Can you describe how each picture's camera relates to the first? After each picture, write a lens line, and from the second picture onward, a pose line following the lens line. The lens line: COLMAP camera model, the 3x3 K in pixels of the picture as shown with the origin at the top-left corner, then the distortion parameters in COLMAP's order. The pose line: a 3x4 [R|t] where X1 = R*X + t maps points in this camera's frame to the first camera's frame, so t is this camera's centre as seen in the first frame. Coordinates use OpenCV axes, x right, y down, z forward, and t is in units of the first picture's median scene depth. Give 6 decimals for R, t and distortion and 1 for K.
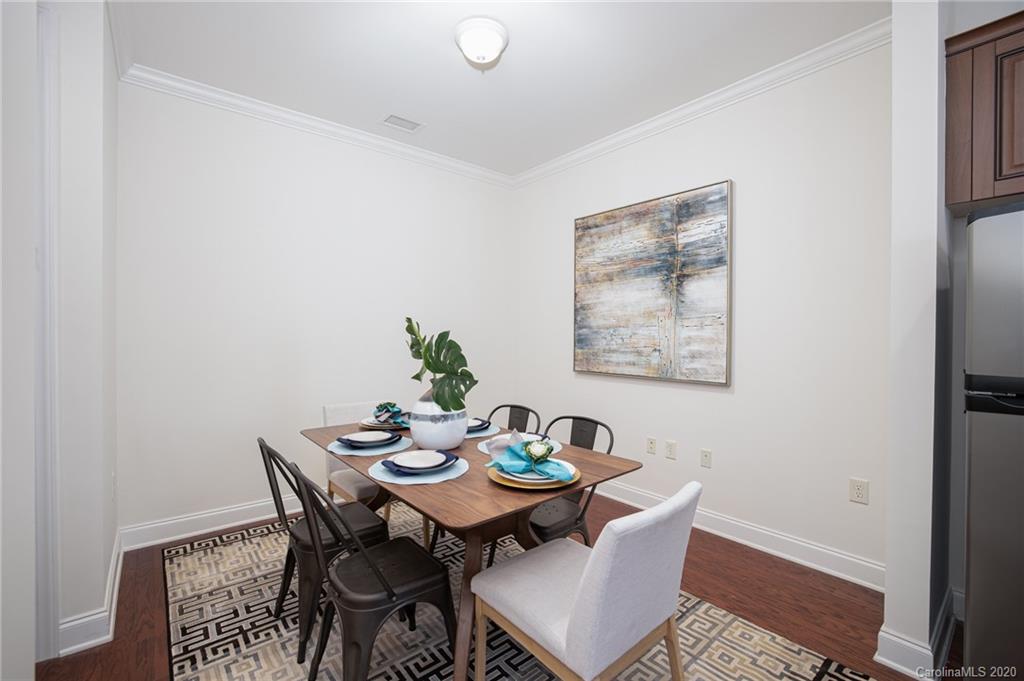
lens RADIAL K [[442.6, 0, 513.9], [0, 442.6, 336.8], [0, 0, 1]] dist [-0.027820, 0.007933]
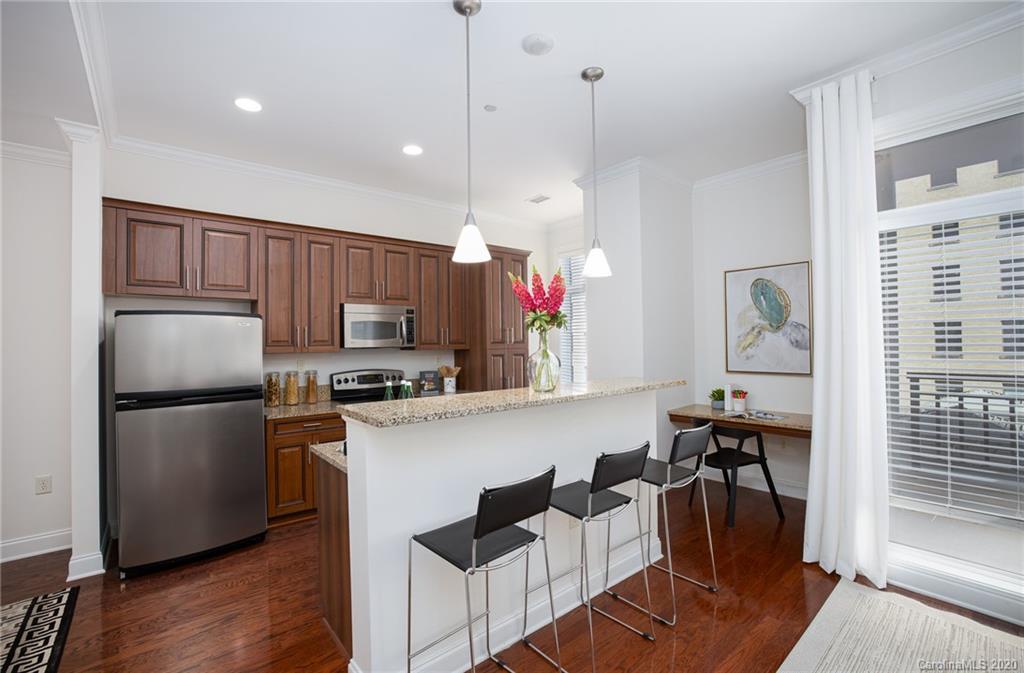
lens RADIAL K [[442.0, 0, 492.5], [0, 442.0, 338.9], [0, 0, 1]] dist [-0.026392, 0.005664]
pose [[0.052221, 0.000313, 0.998636, -0.353093], [0.012890, 0.999916, -0.000987, -0.057486], [-0.998552, 0.012924, 0.052212, -0.344442]]
